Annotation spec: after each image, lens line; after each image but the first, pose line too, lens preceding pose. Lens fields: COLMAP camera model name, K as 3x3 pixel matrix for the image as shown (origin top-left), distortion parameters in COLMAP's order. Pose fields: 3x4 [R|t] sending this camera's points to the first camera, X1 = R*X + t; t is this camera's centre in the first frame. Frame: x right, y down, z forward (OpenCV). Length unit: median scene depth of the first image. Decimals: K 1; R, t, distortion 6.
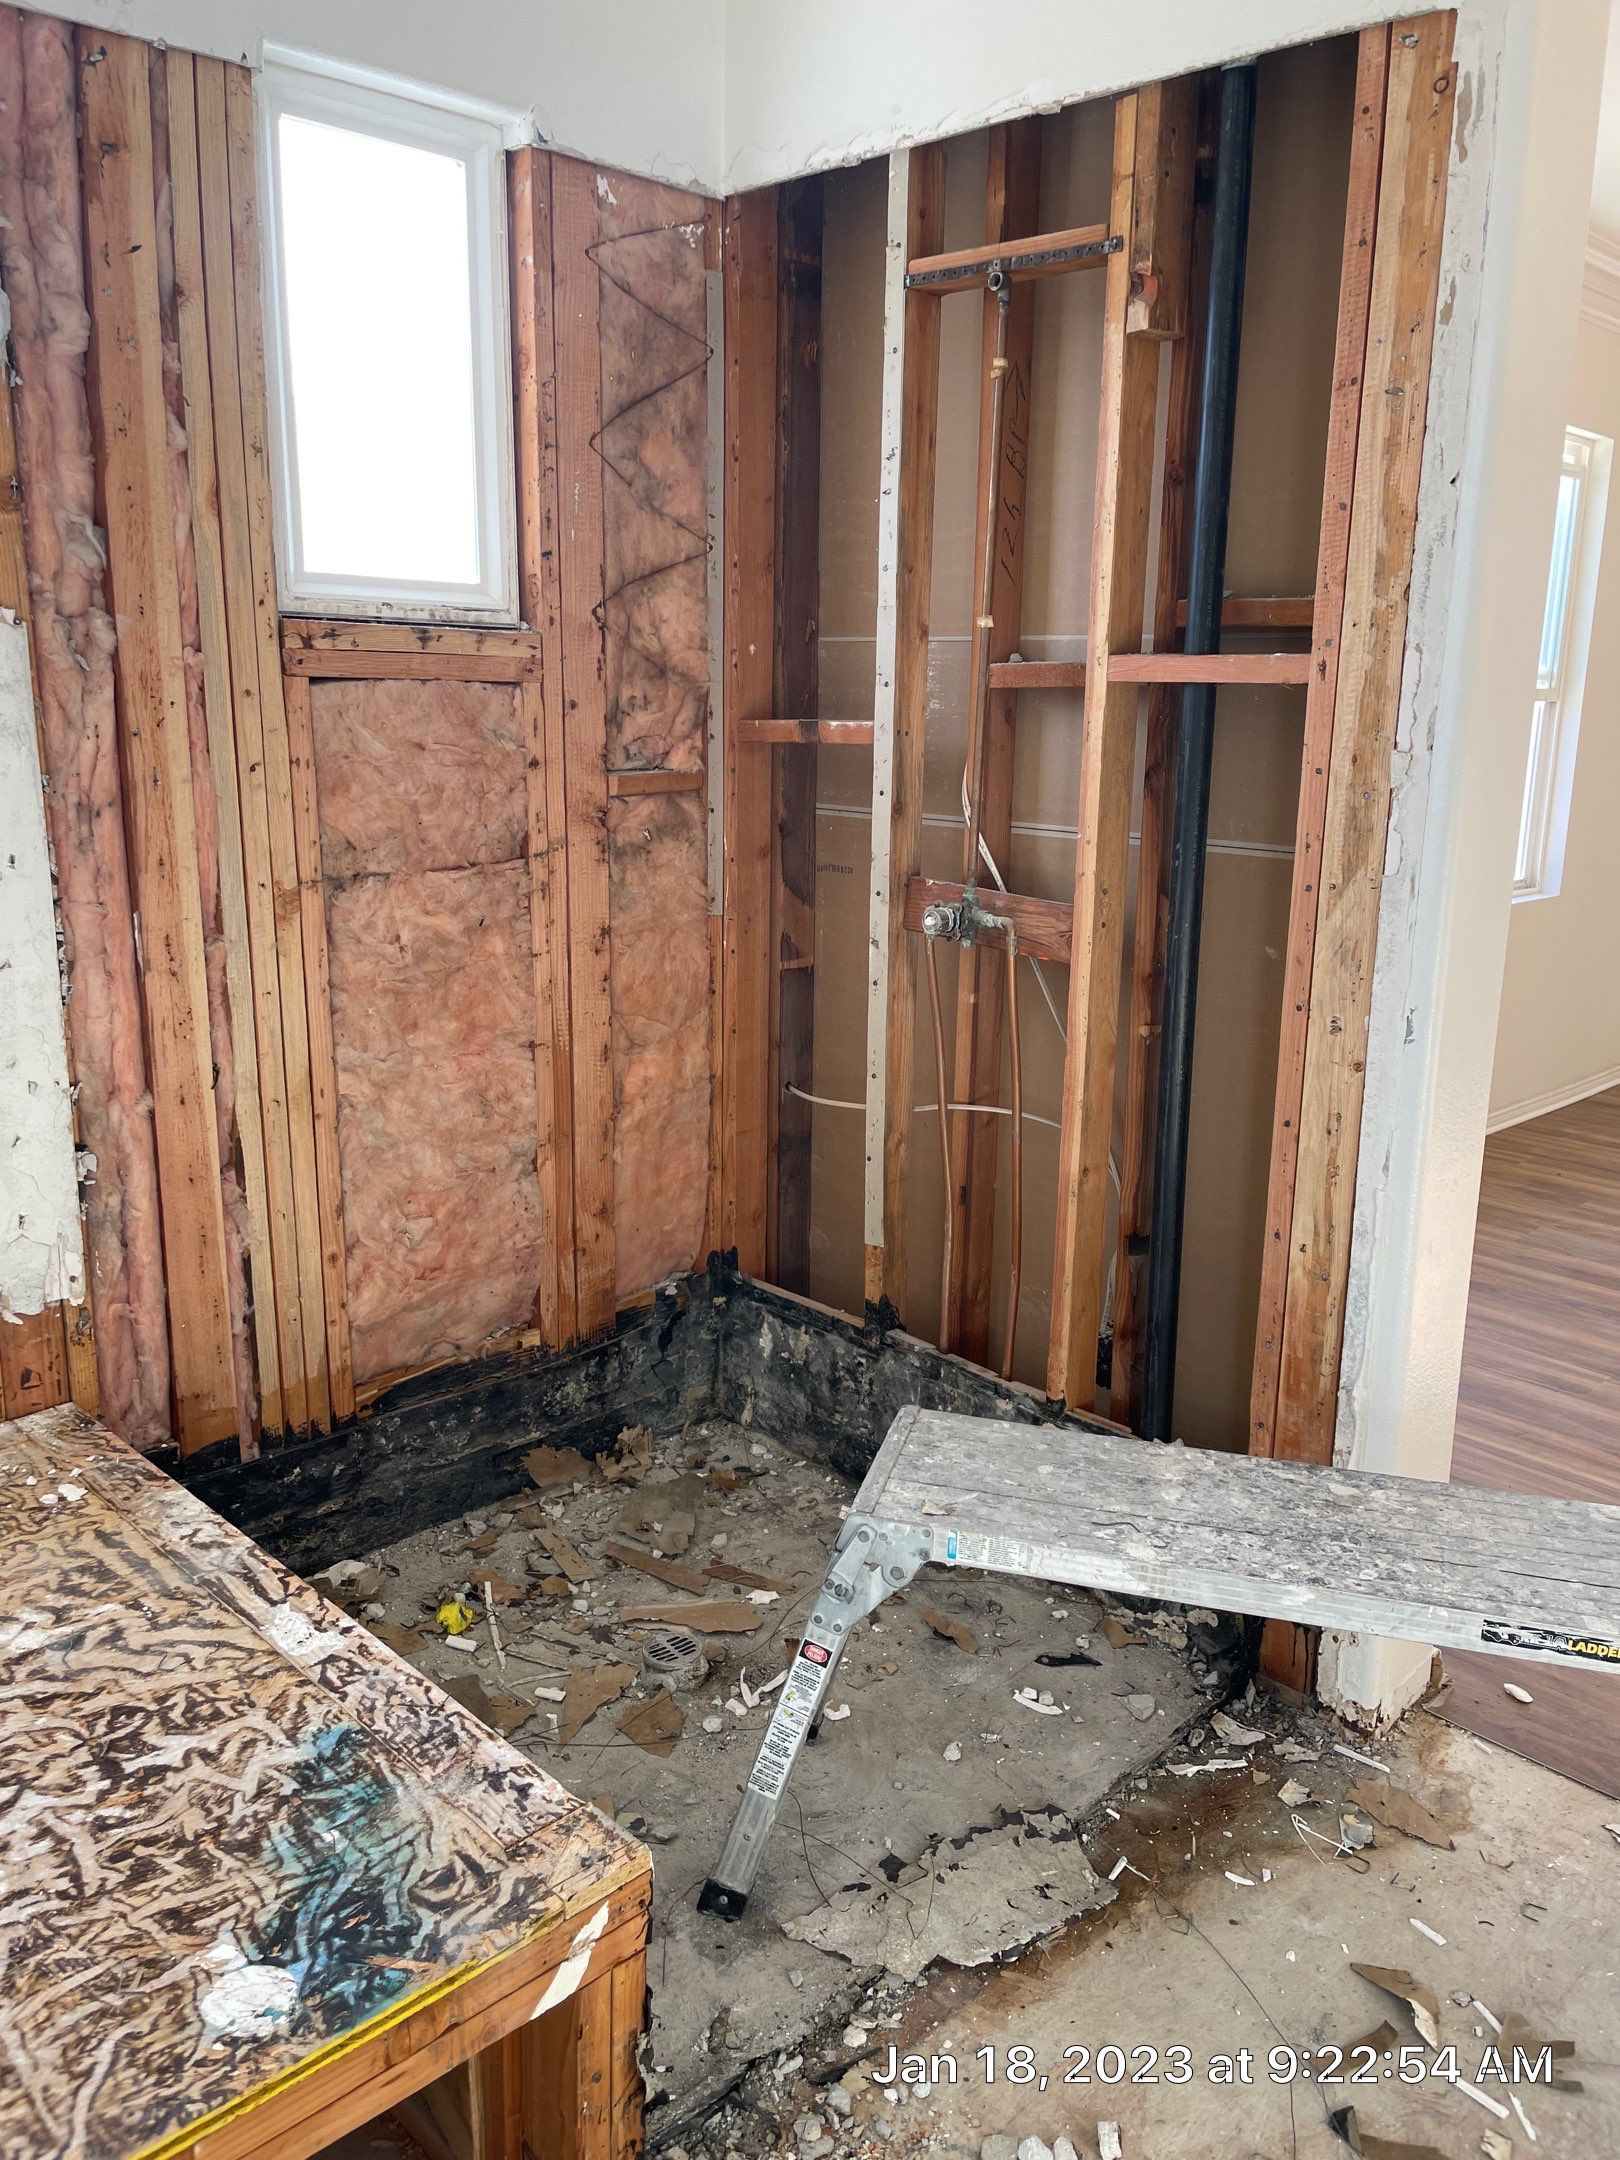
lens RADIAL K [[1660.7, 0, 807.3], [0, 1660.7, 1071.9], [0, 0, 1]] dist [0.090171, -0.118146]
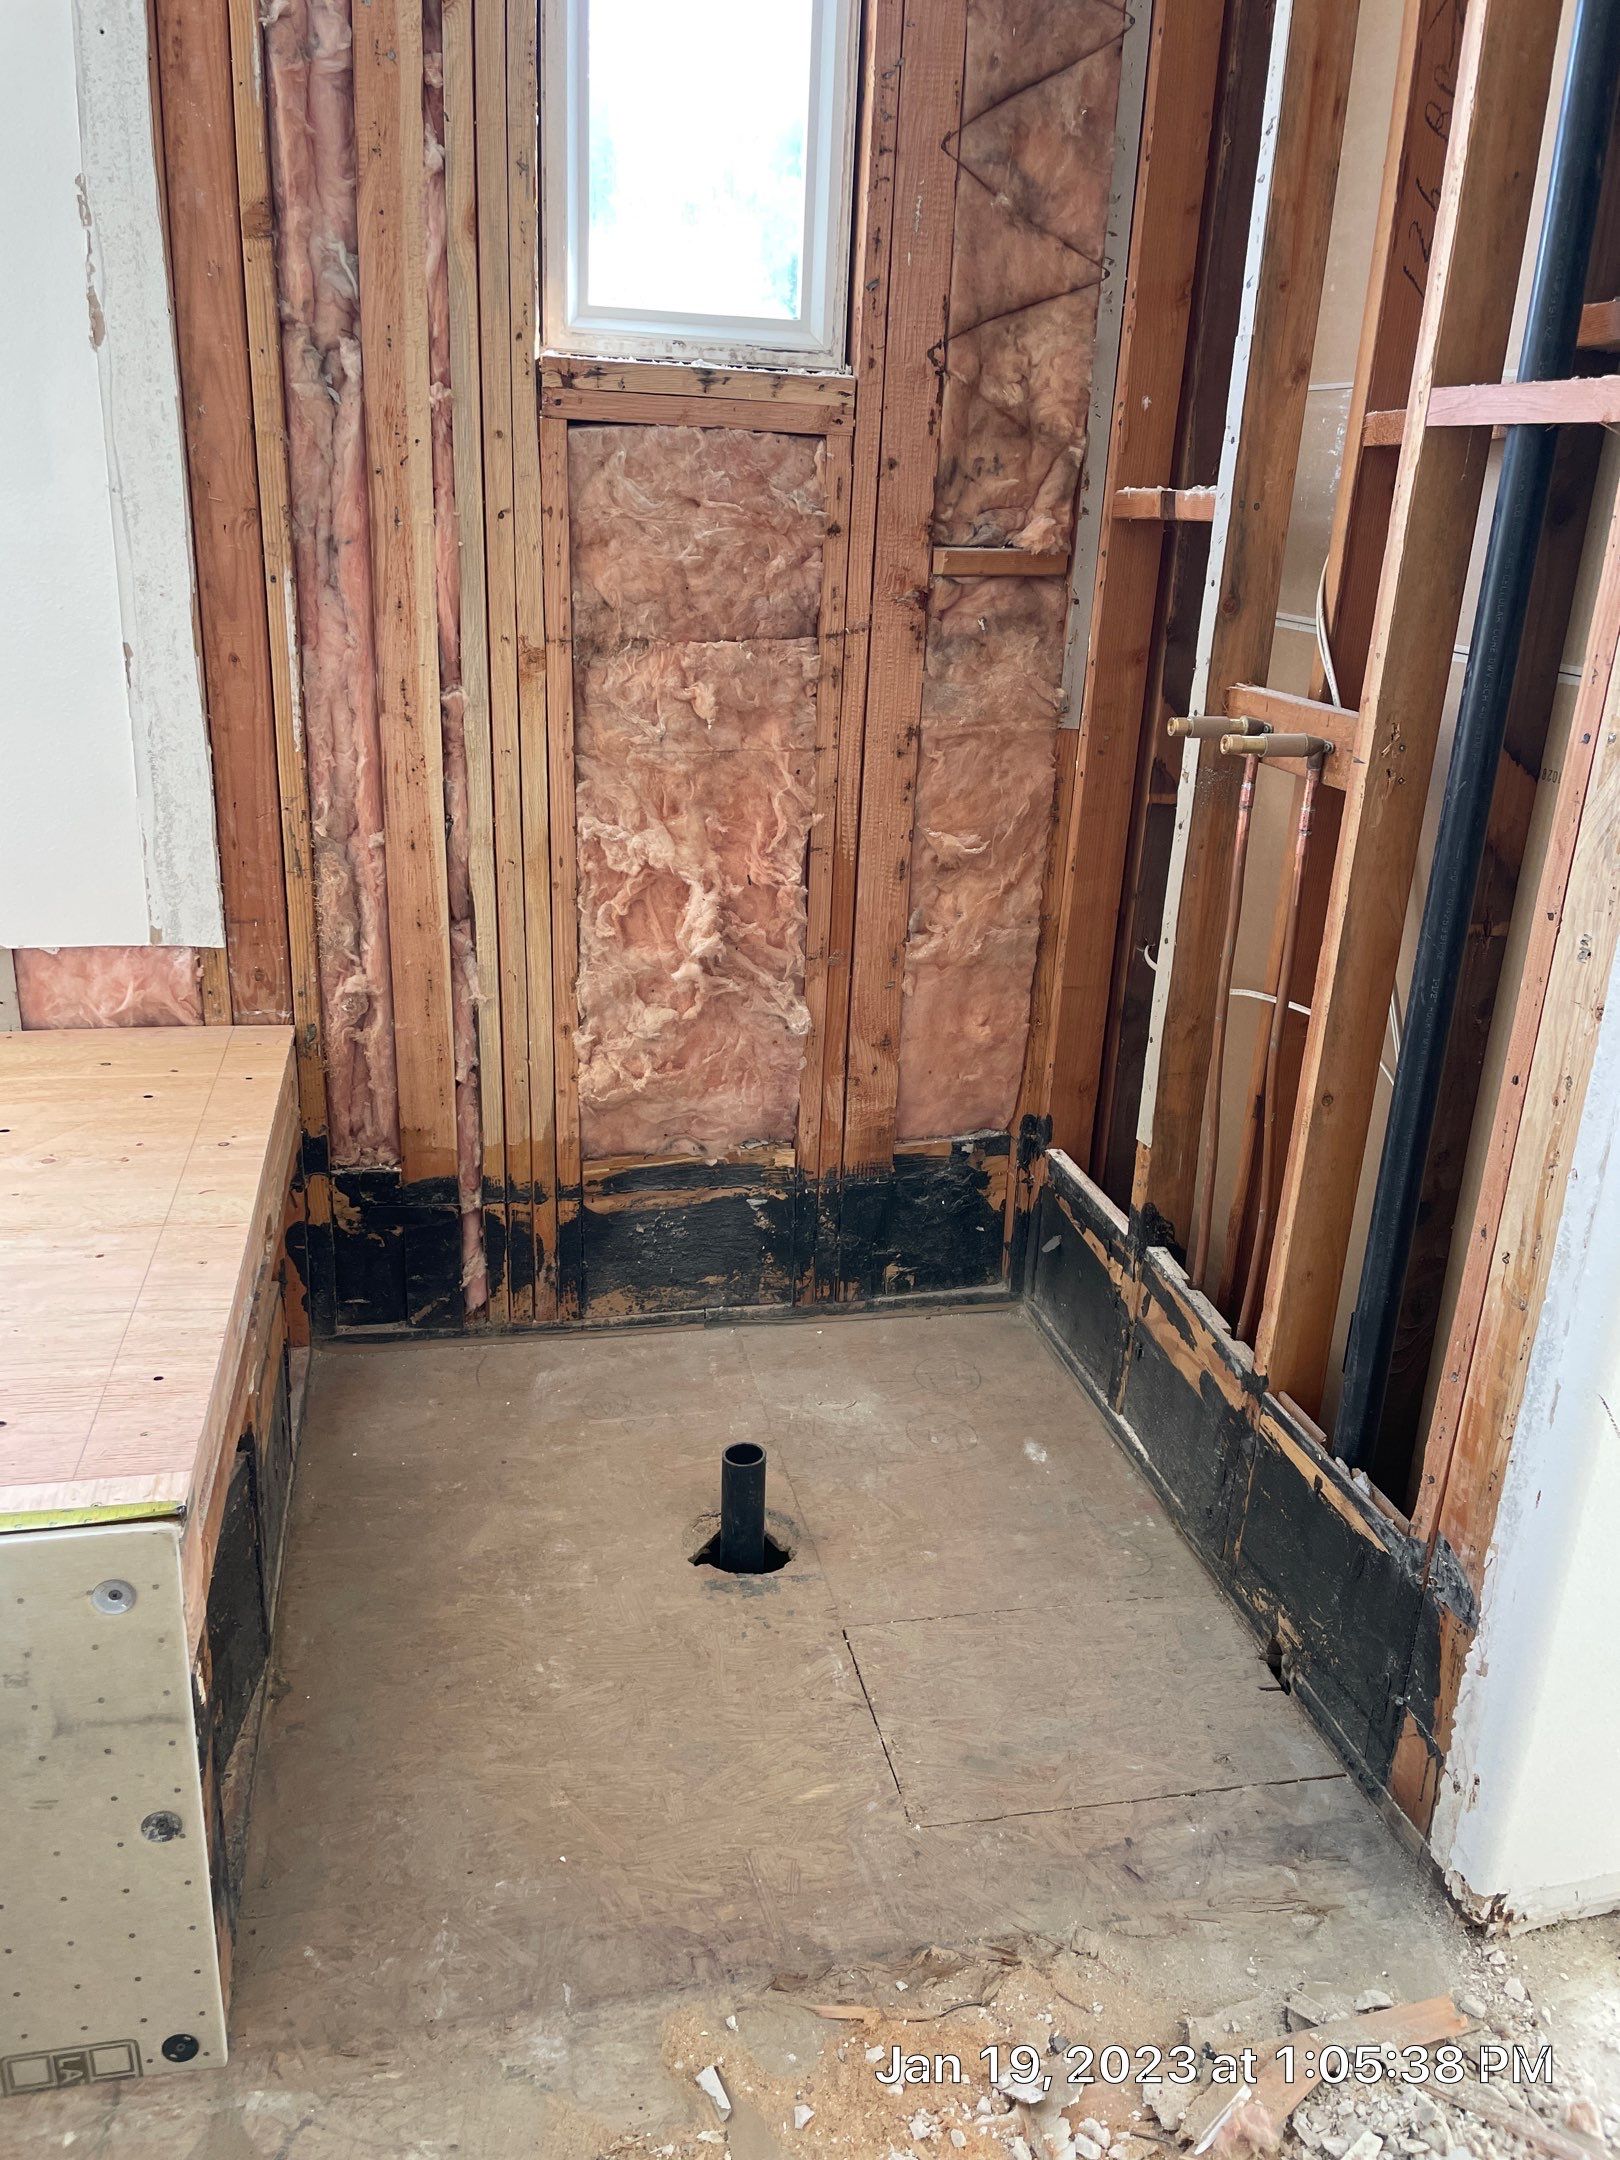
lens RADIAL K [[1660.7, 0, 807.3], [0, 1660.7, 1071.9], [0, 0, 1]] dist [0.090171, -0.118146]
pose [[0.846049, 0.198094, -0.494935, 0.382049], [-0.151074, 0.979431, 0.133763, -0.021362], [0.511252, -0.038399, 0.858573, 0.246619]]
